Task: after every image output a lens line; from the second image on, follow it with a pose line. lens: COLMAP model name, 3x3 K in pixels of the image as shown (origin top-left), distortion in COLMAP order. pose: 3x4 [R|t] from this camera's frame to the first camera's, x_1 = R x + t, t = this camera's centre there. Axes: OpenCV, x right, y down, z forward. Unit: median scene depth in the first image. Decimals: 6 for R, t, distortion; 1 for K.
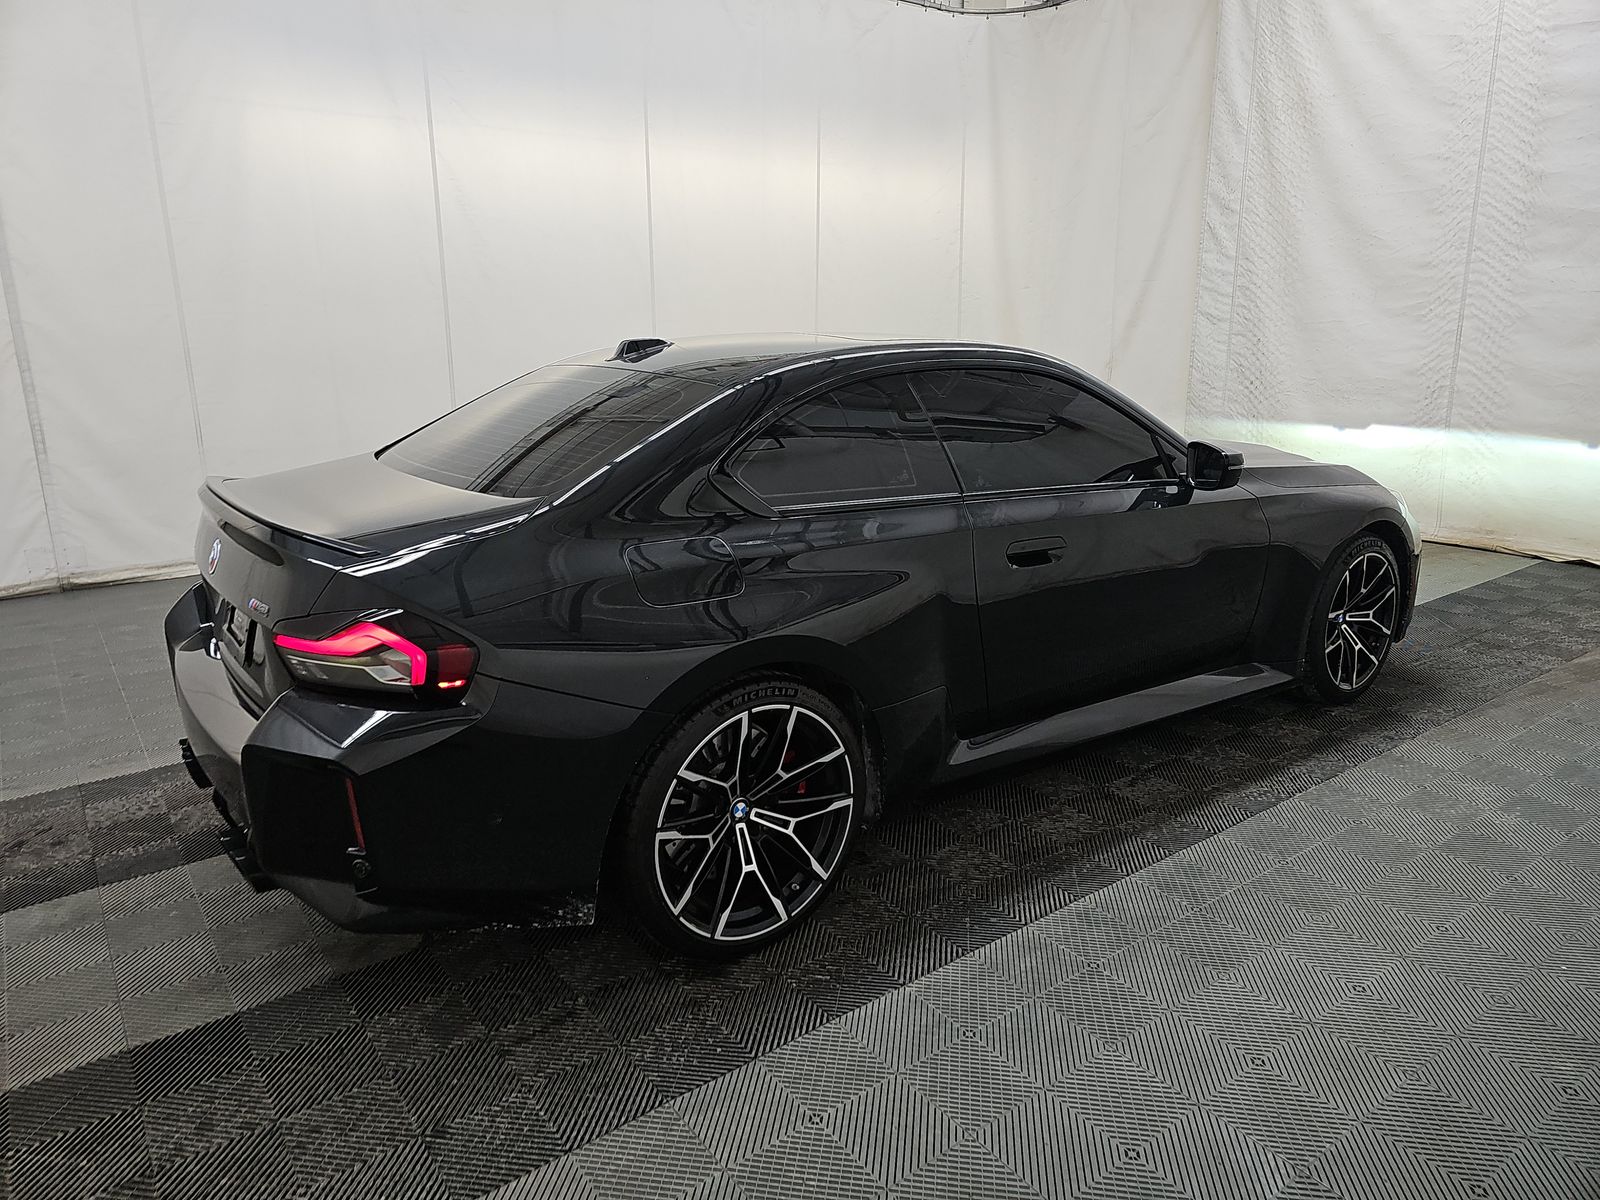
lens RADIAL K [[1066.5, 0, 795.1], [0, 1066.5, 598.4], [0, 0, 1]] dist [0.044643, -0.023106]
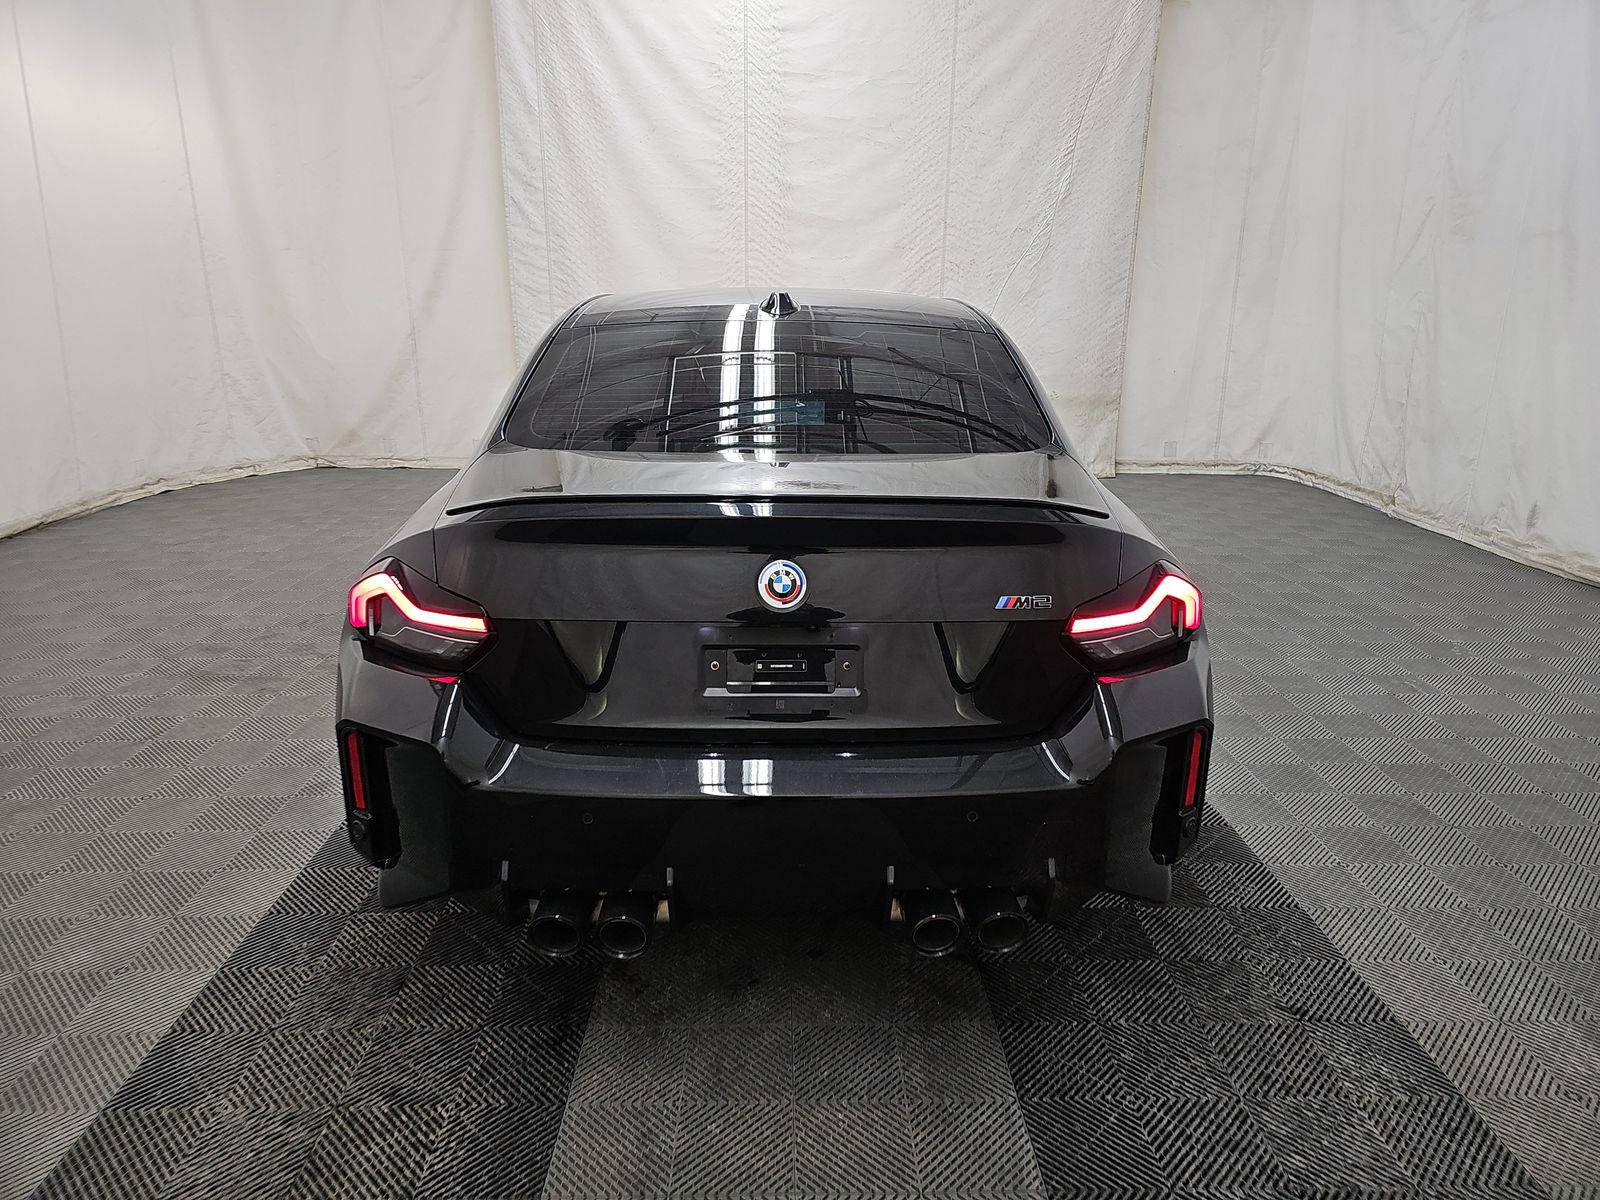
lens RADIAL K [[1066.5, 0, 796.6], [0, 1066.5, 606.2], [0, 0, 1]] dist [0.044643, -0.023106]
pose [[0.611394, -0.210964, 0.762687, -0.362335], [0.187073, 0.975022, 0.119734, -0.040386], [-0.768896, 0.069474, 0.635589, 0.173294]]
